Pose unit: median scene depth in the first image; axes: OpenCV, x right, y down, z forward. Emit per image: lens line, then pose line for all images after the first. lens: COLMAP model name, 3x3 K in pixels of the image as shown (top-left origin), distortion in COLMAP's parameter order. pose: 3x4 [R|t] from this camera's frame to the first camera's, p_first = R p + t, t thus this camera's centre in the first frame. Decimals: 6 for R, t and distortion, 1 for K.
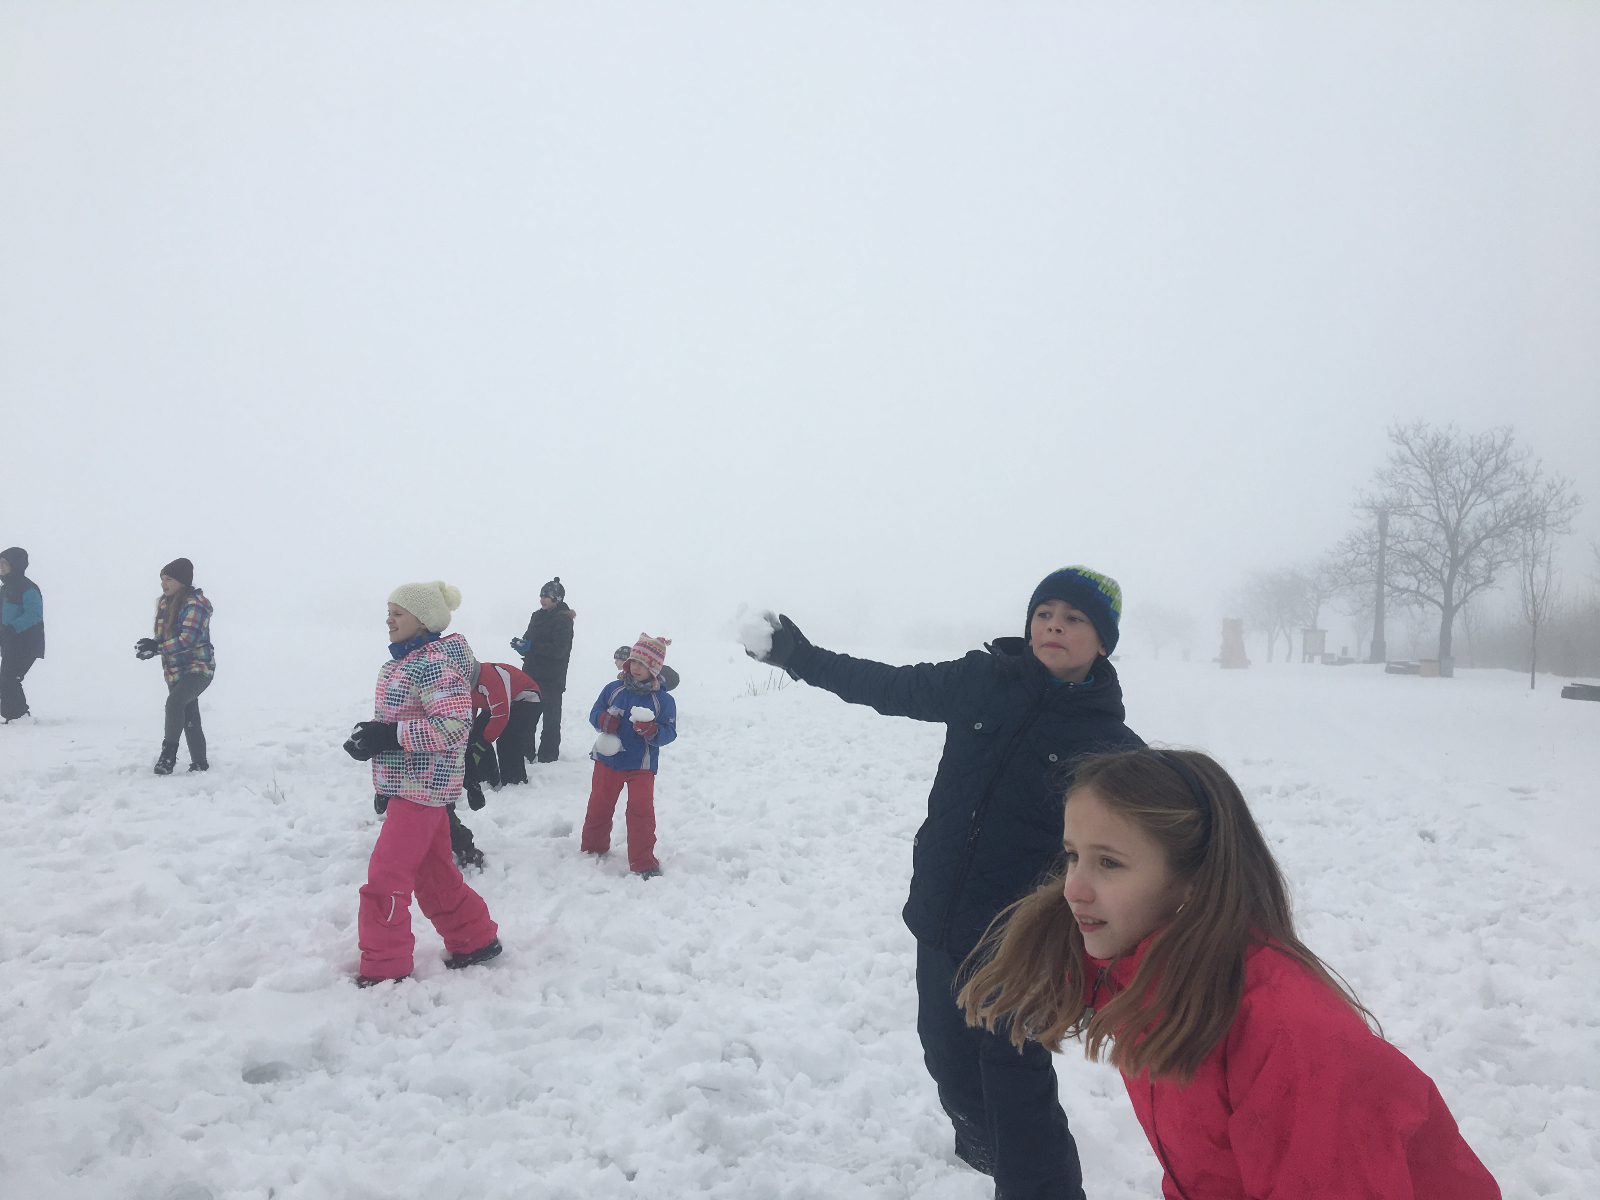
lens RADIAL K [[1338.7, 0, 798.2], [0, 1338.7, 580.6], [0, 0, 1]] dist [0.076848, -0.104551]
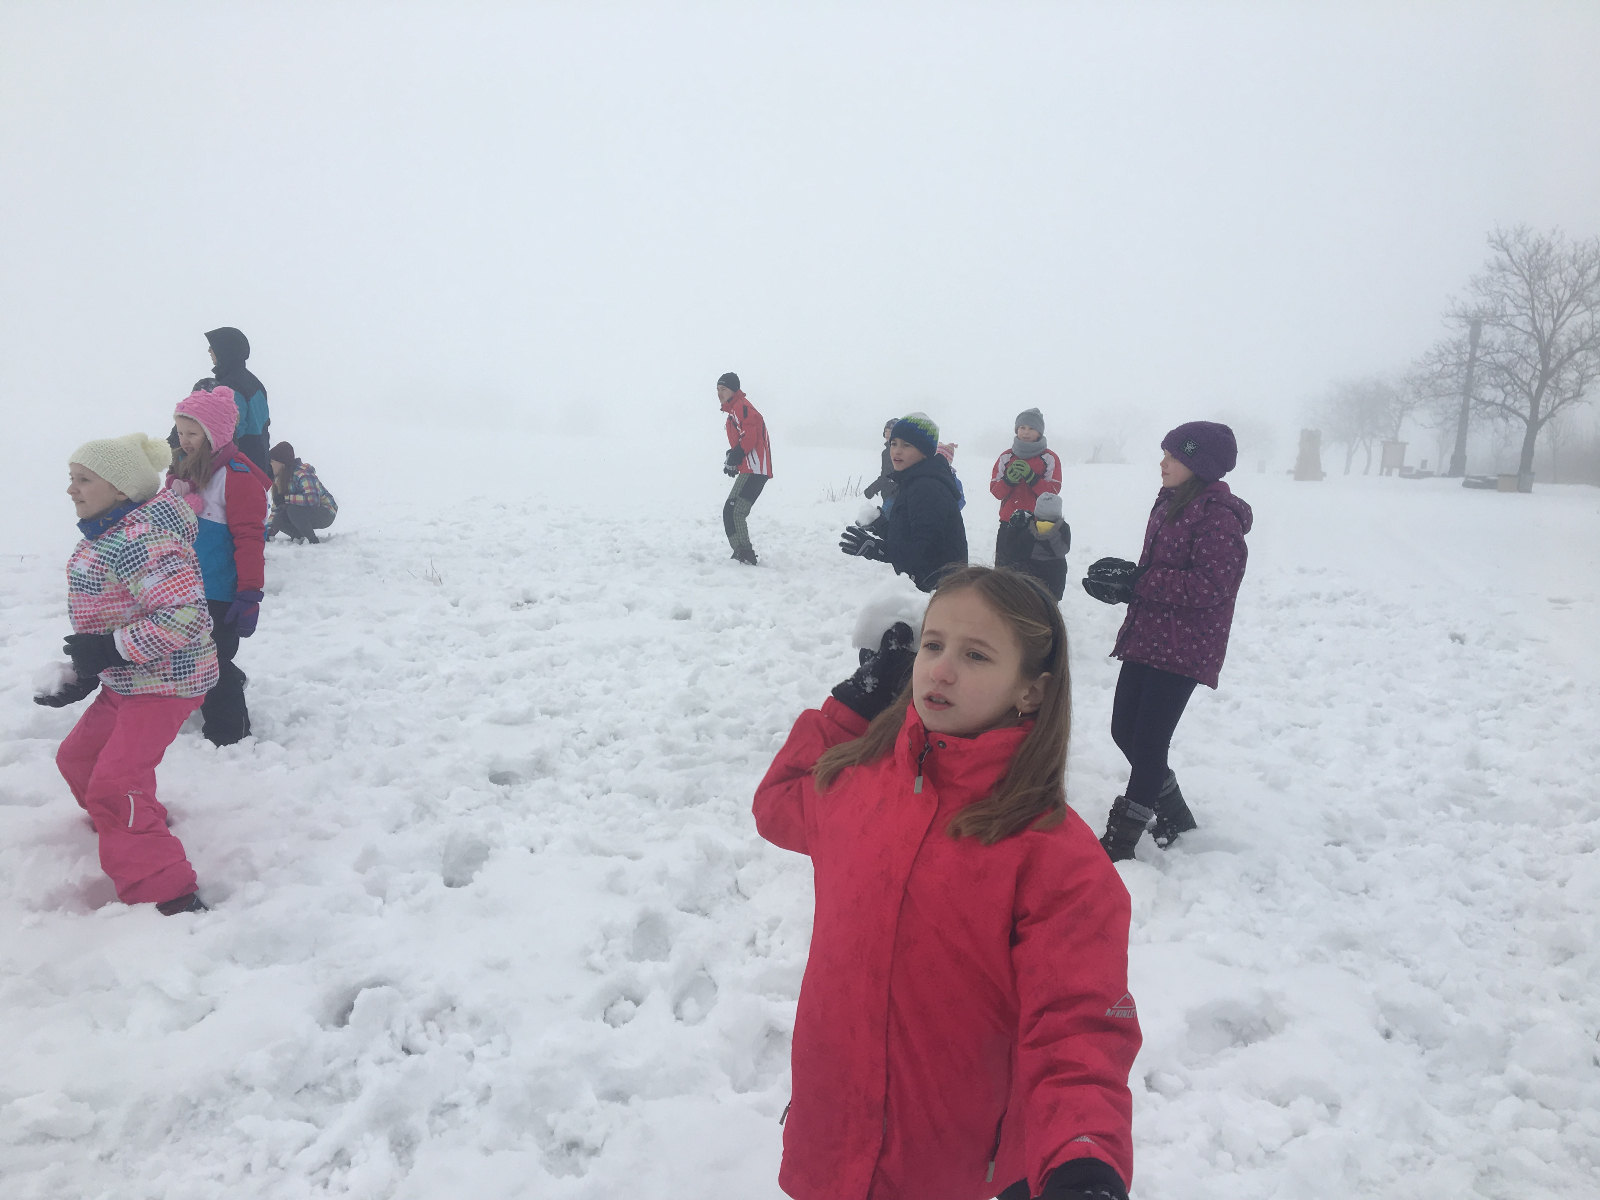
lens RADIAL K [[1338.7, 0, 798.2], [0, 1338.7, 580.6], [0, 0, 1]] dist [0.076848, -0.104551]
pose [[0.998605, 0.021391, -0.048266, -0.027337], [-0.014168, 0.989284, 0.145314, -0.015075], [0.050857, -0.144428, 0.988208, -0.161292]]
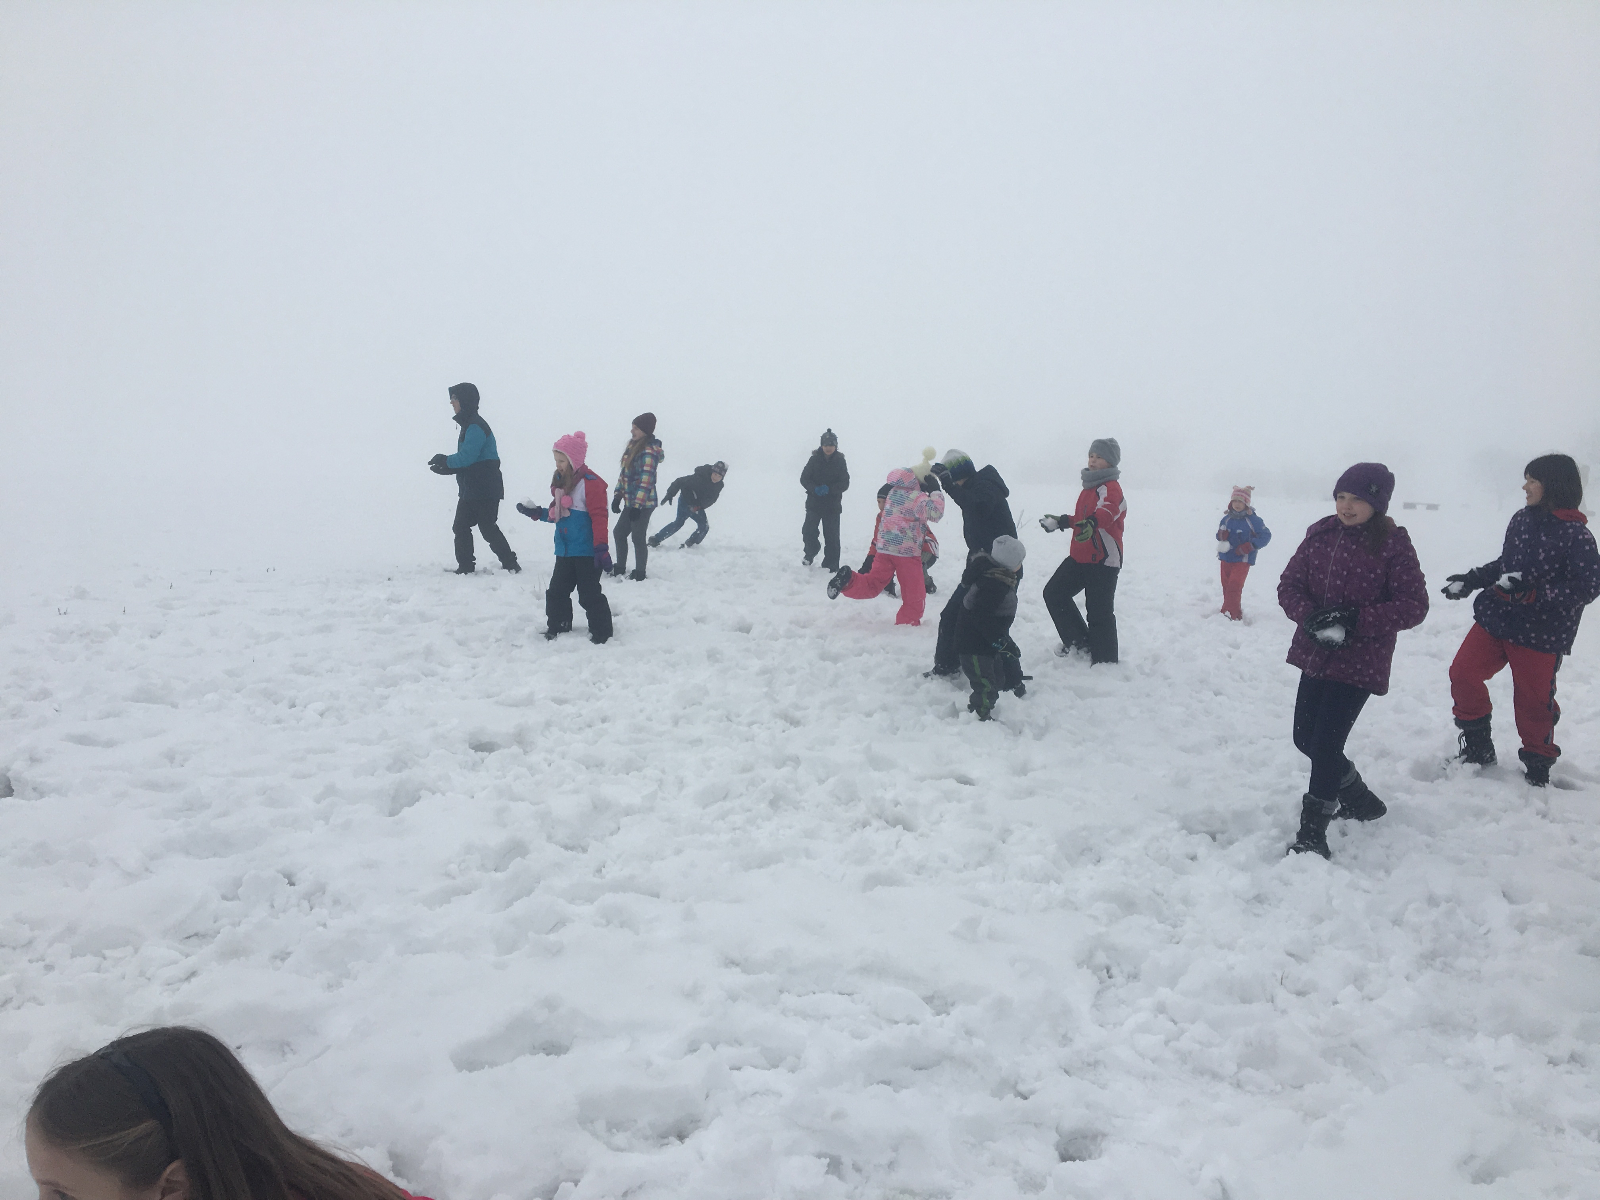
lens RADIAL K [[1336.7, 0, 798.1], [0, 1336.7, 599.3], [0, 0, 1]] dist [0.086049, -0.125395]
pose [[0.974870, 0.035736, -0.219890, 0.189727], [-0.006339, 0.991100, 0.132971, -0.012337], [0.222684, -0.128235, 0.966420, -0.259609]]
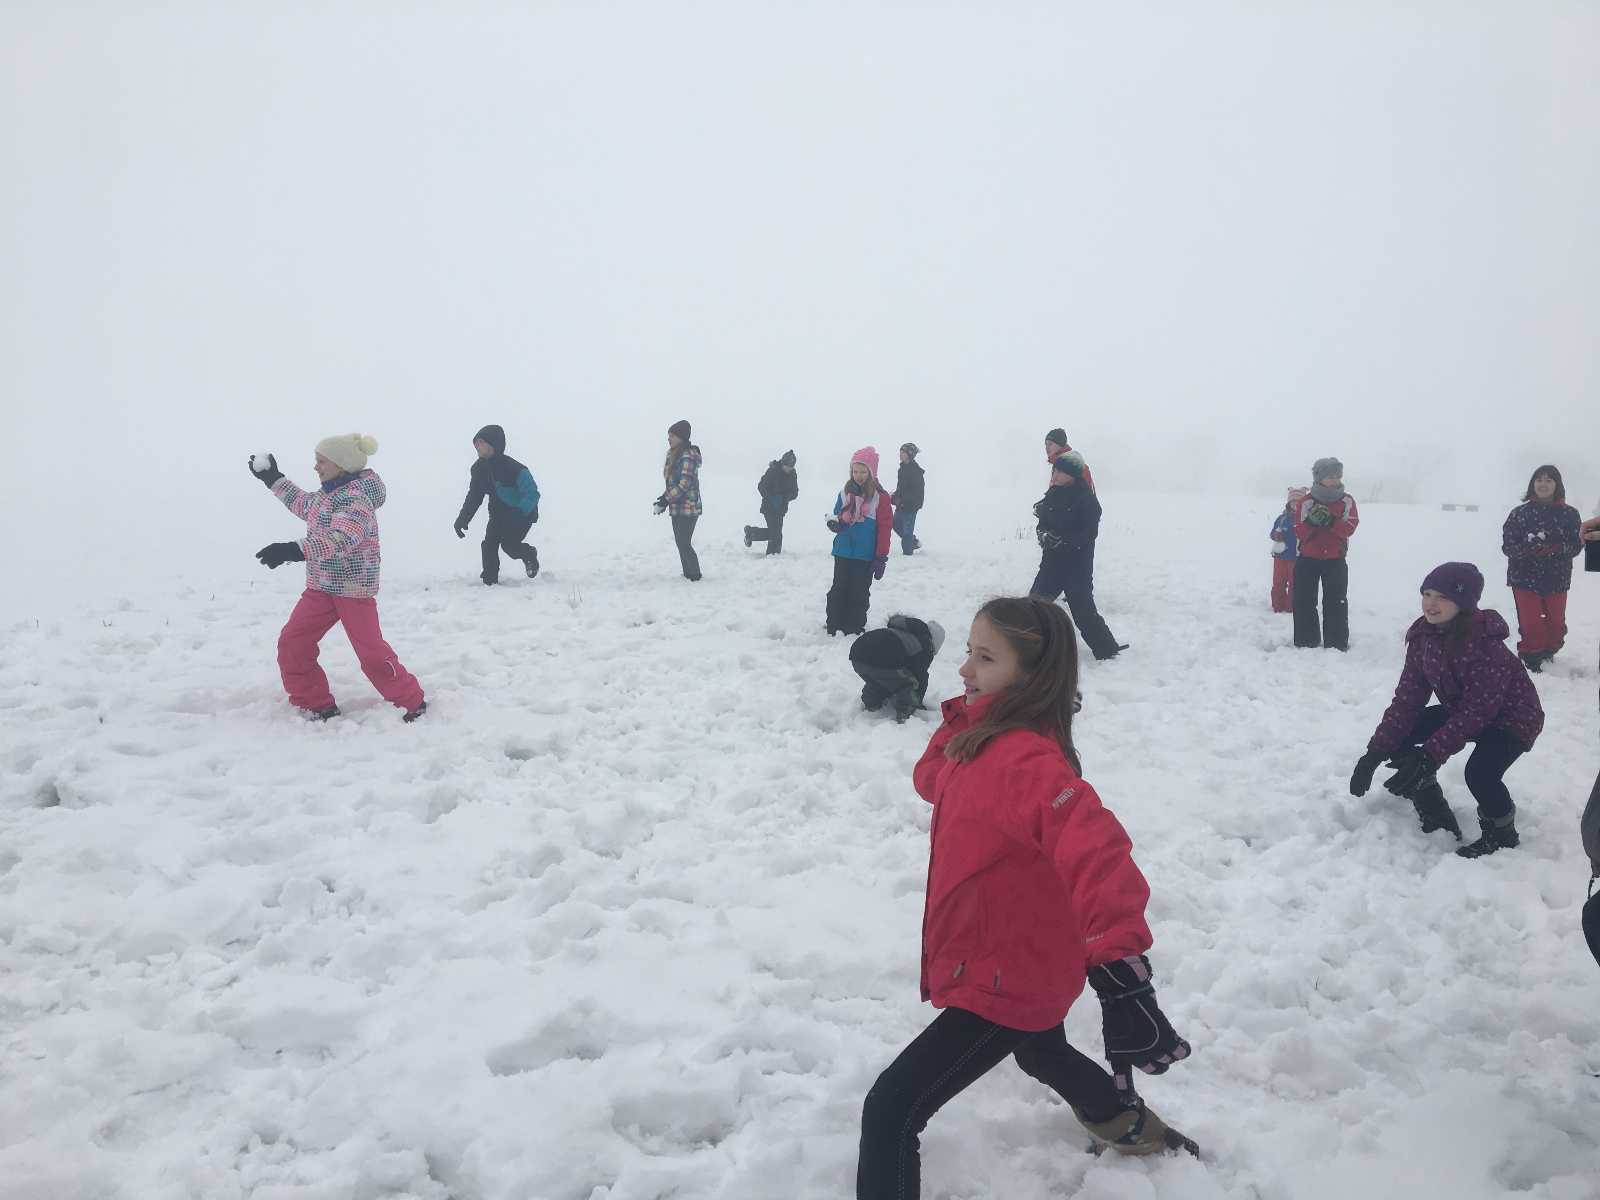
lens RADIAL K [[1337.2, 0, 801.6], [0, 1337.2, 575.1], [0, 0, 1]] dist [0.078008, -0.108405]
pose [[0.969789, 0.023129, -0.242848, 0.193536], [0.003841, 0.993924, 0.110001, -0.013195], [0.243917, -0.107611, 0.963807, -0.265871]]
